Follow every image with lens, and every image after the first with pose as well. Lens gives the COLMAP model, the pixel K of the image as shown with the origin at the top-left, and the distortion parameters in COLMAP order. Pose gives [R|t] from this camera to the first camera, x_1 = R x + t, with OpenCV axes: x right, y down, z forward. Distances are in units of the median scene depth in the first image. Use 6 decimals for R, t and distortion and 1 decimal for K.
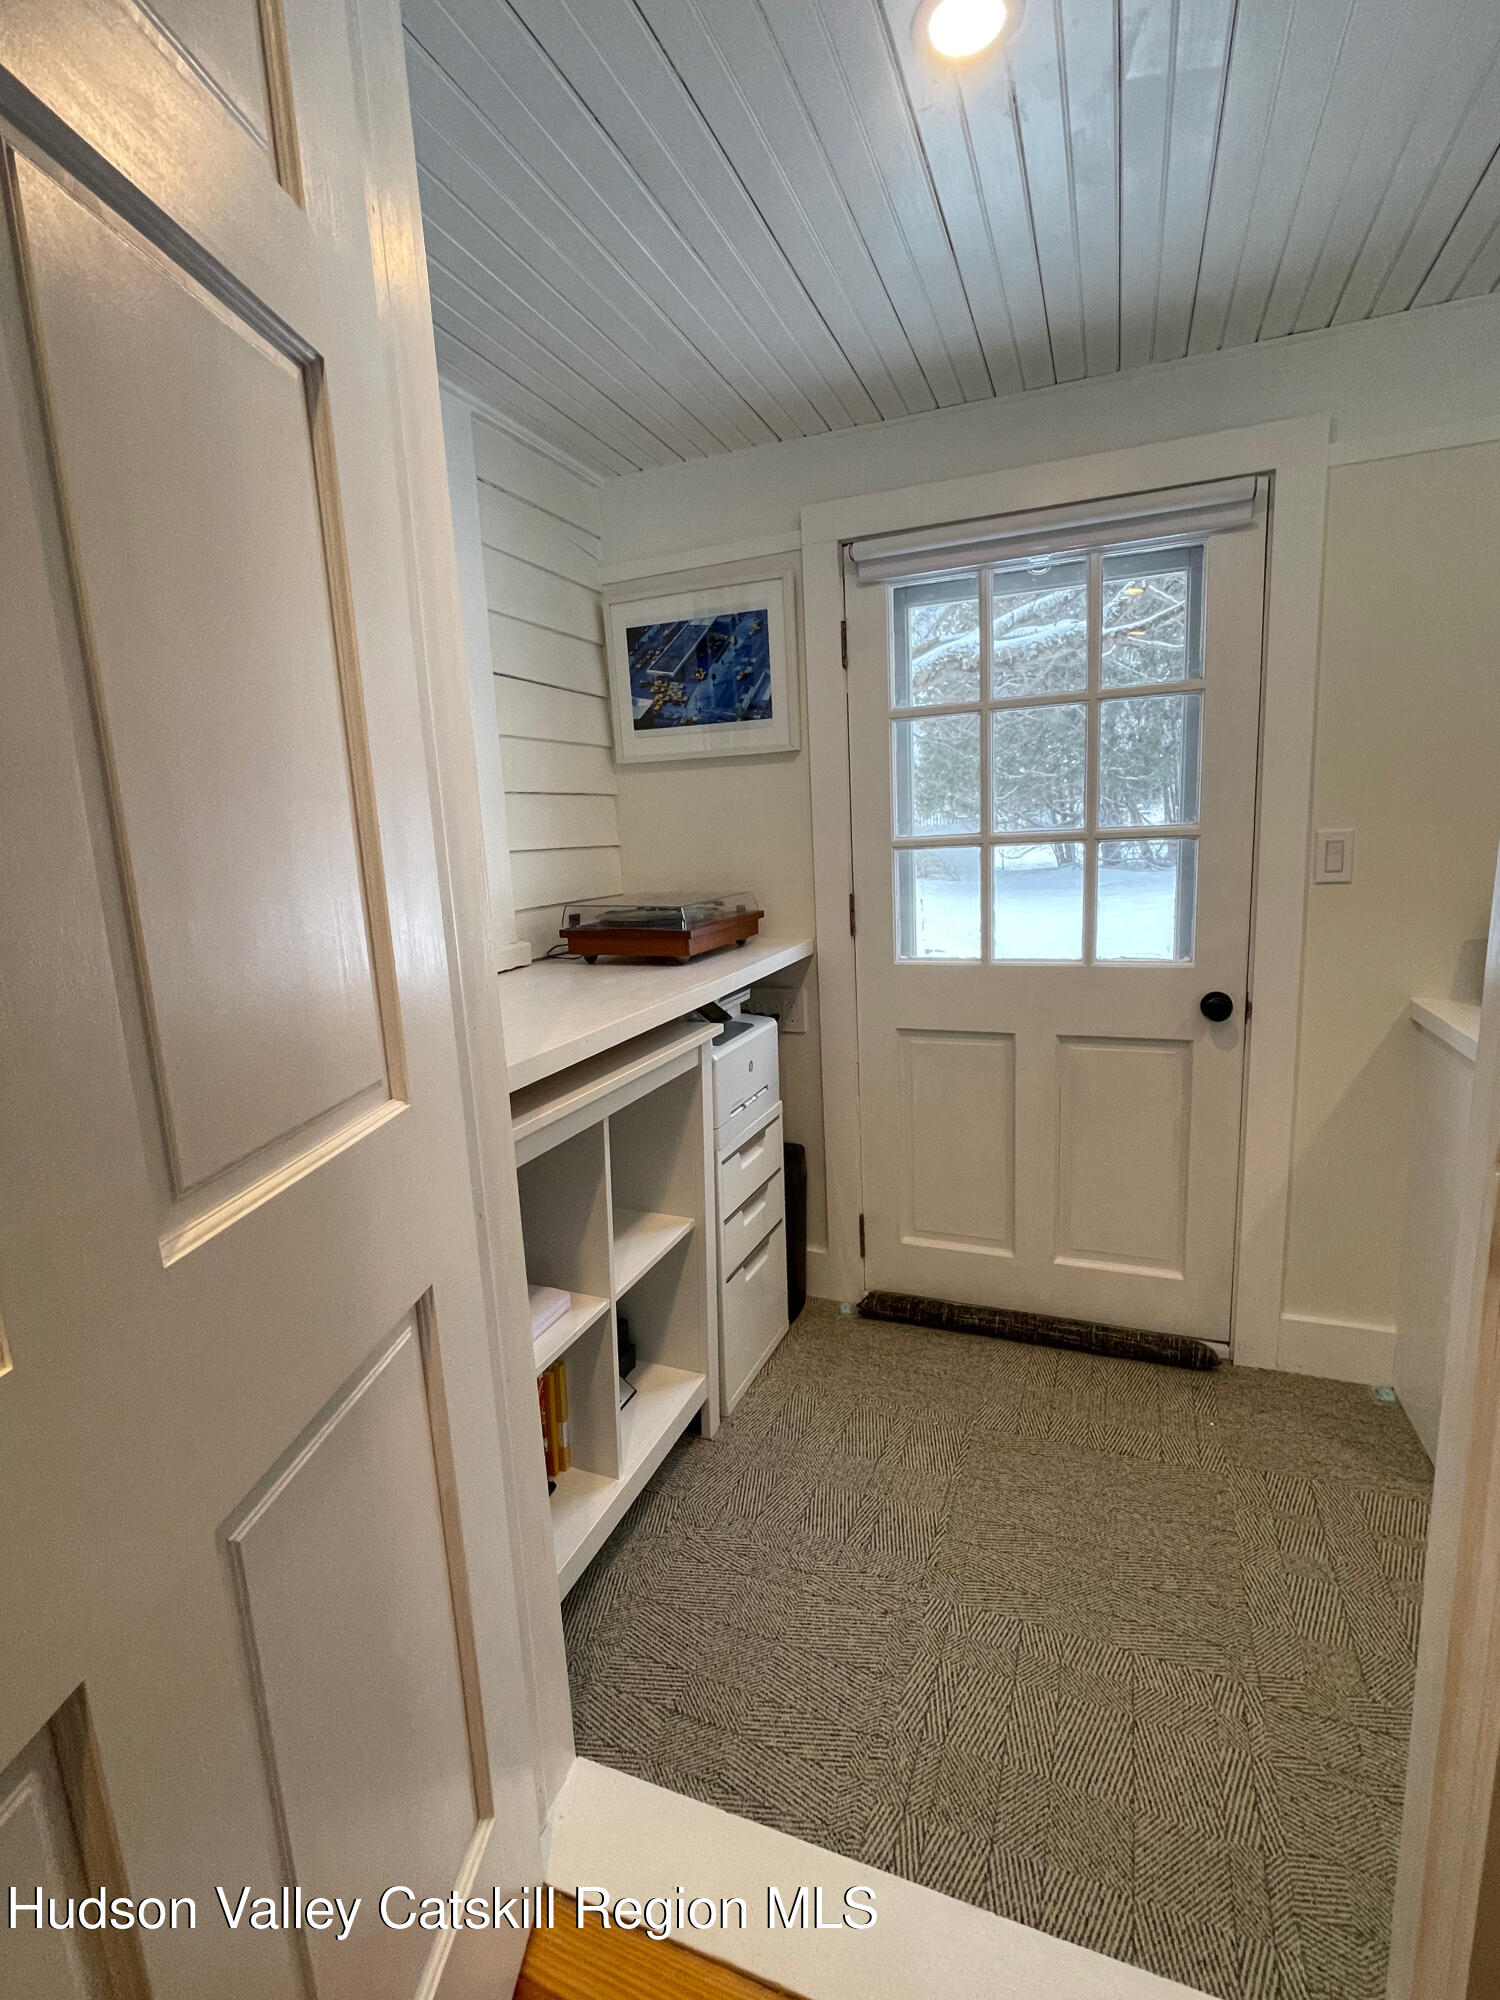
lens RADIAL K [[919.7, 0, 750.0], [0, 919.7, 1000.0], [0, 0, 1]] dist [-0.001372, -0.000128]
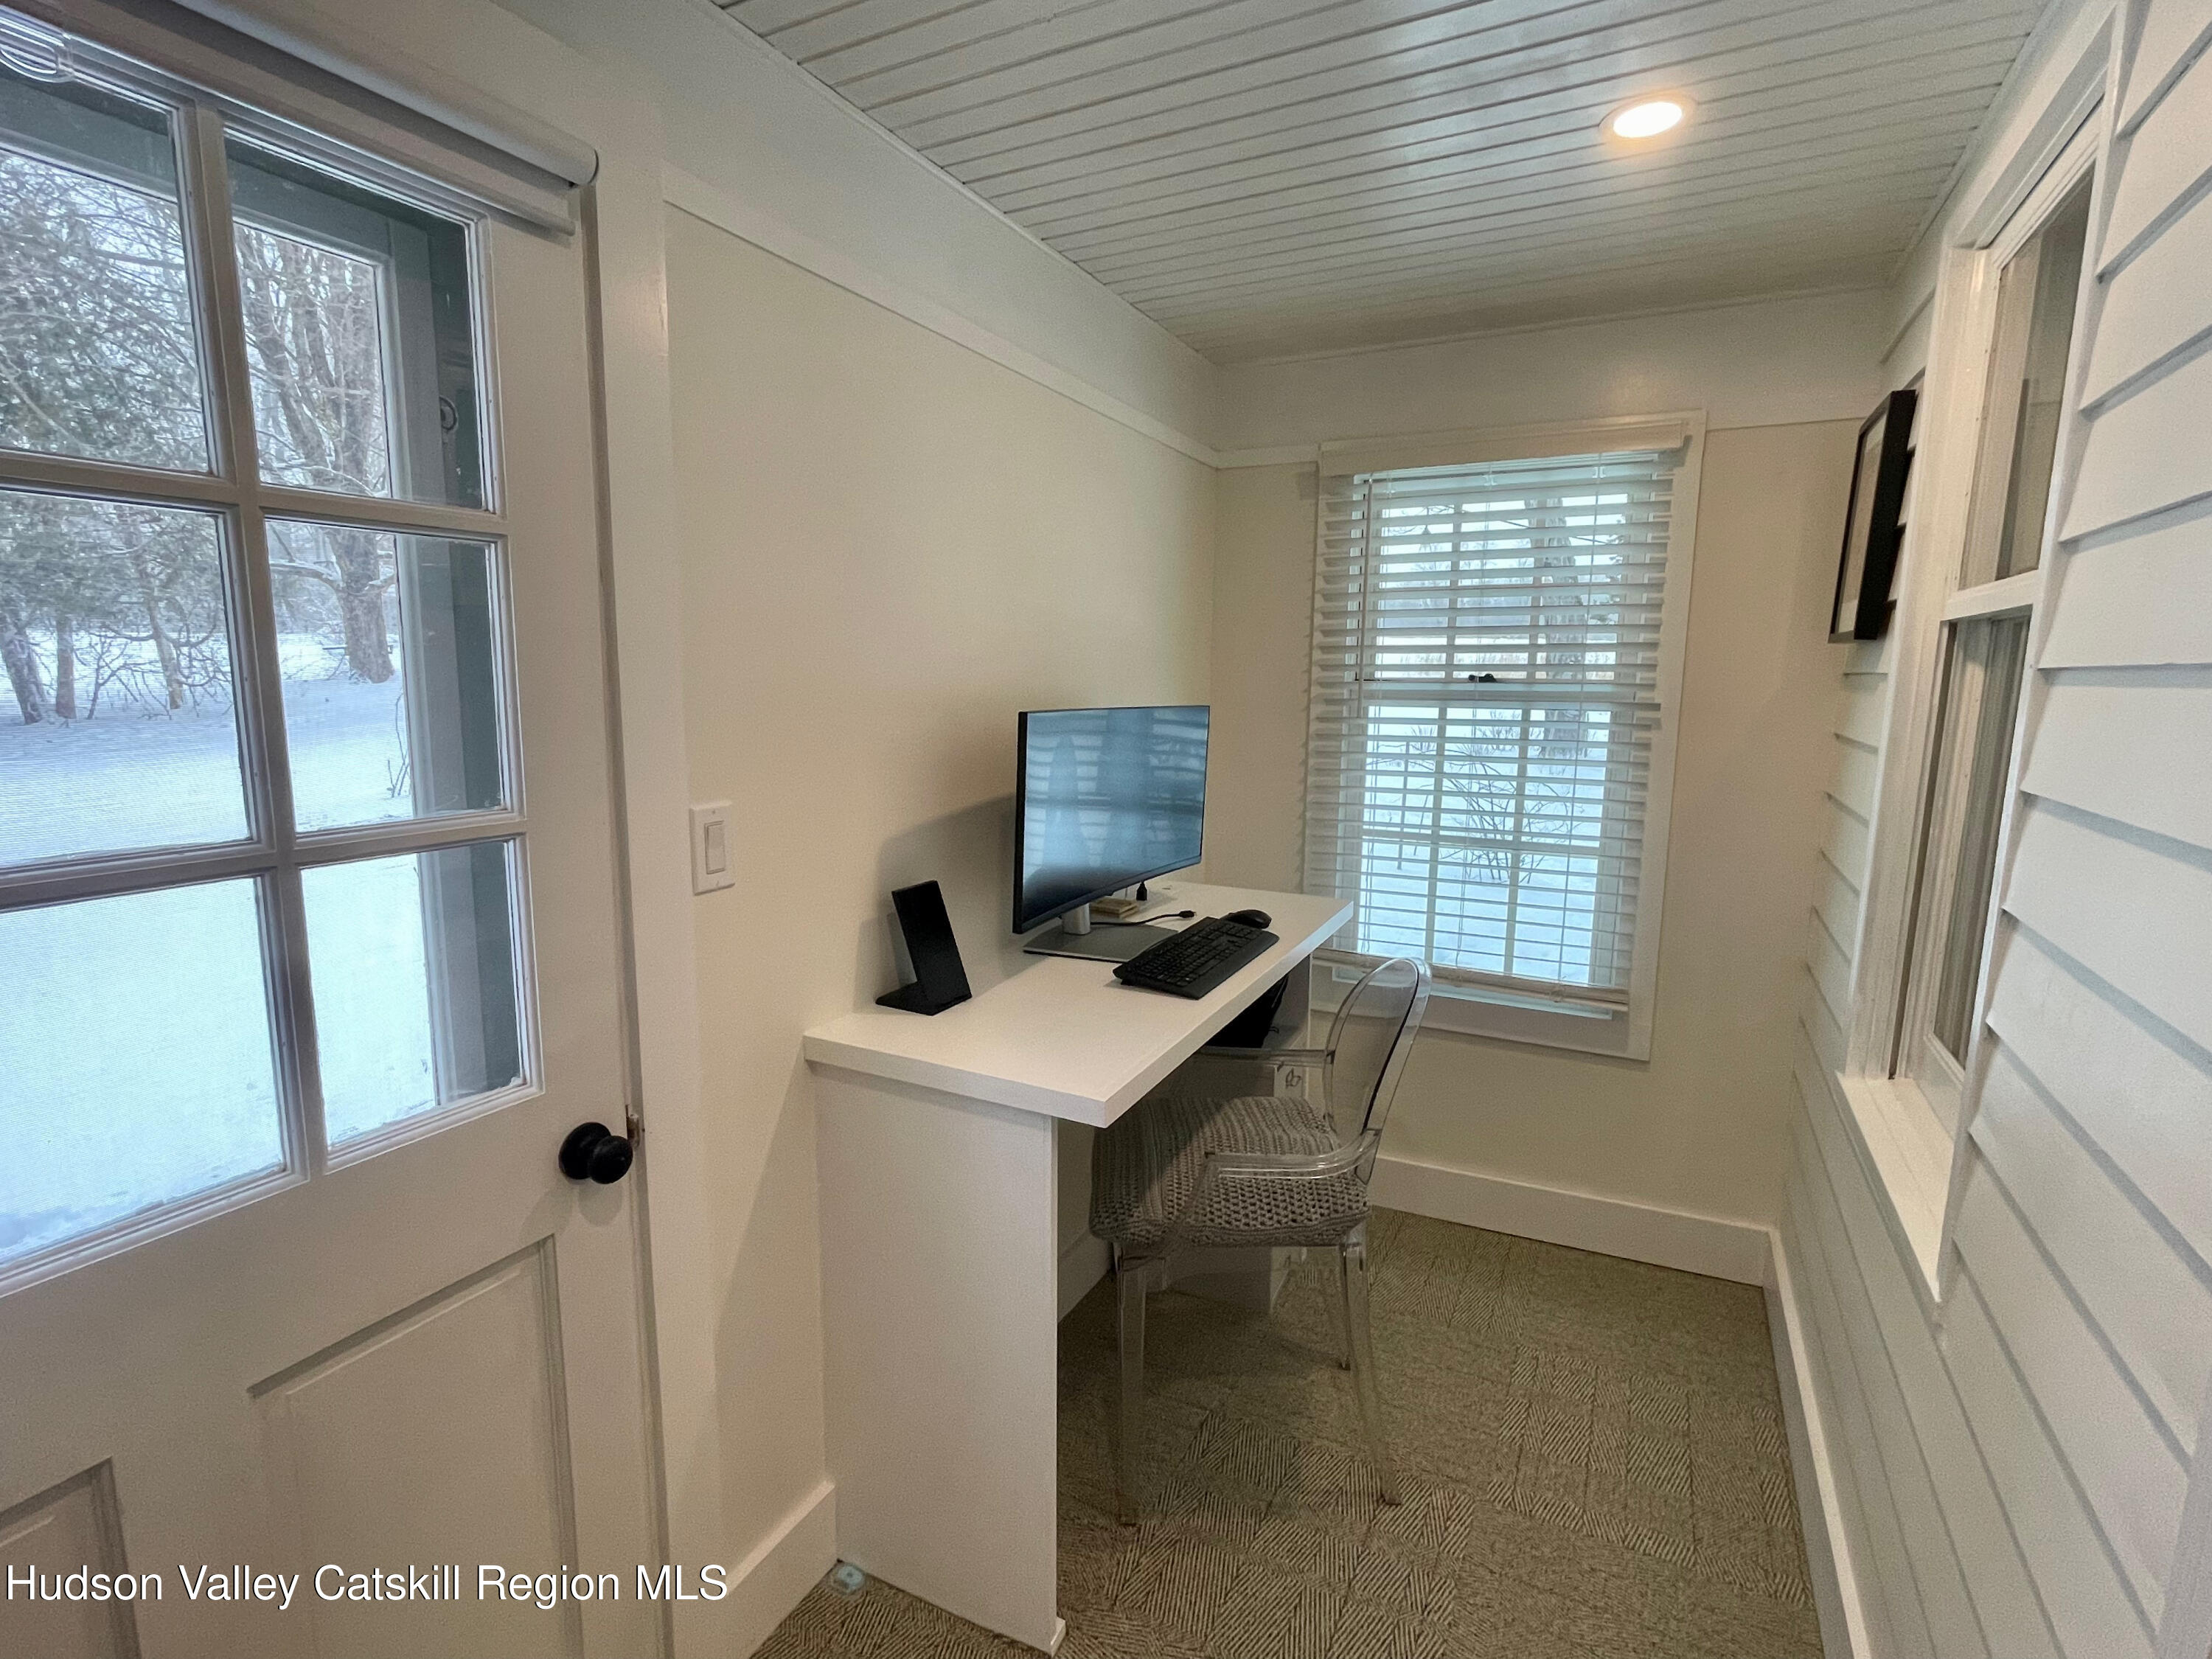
lens RADIAL K [[1058.3, 0, 1109.6], [0, 1058.3, 816.8], [0, 0, 1]] dist [0.000263, -0.000092]
pose [[0.095543, -0.103029, 0.990079, -0.033191], [0.157714, 0.983633, 0.087138, -0.186776], [-0.982852, 0.147824, 0.110228, 0.630568]]
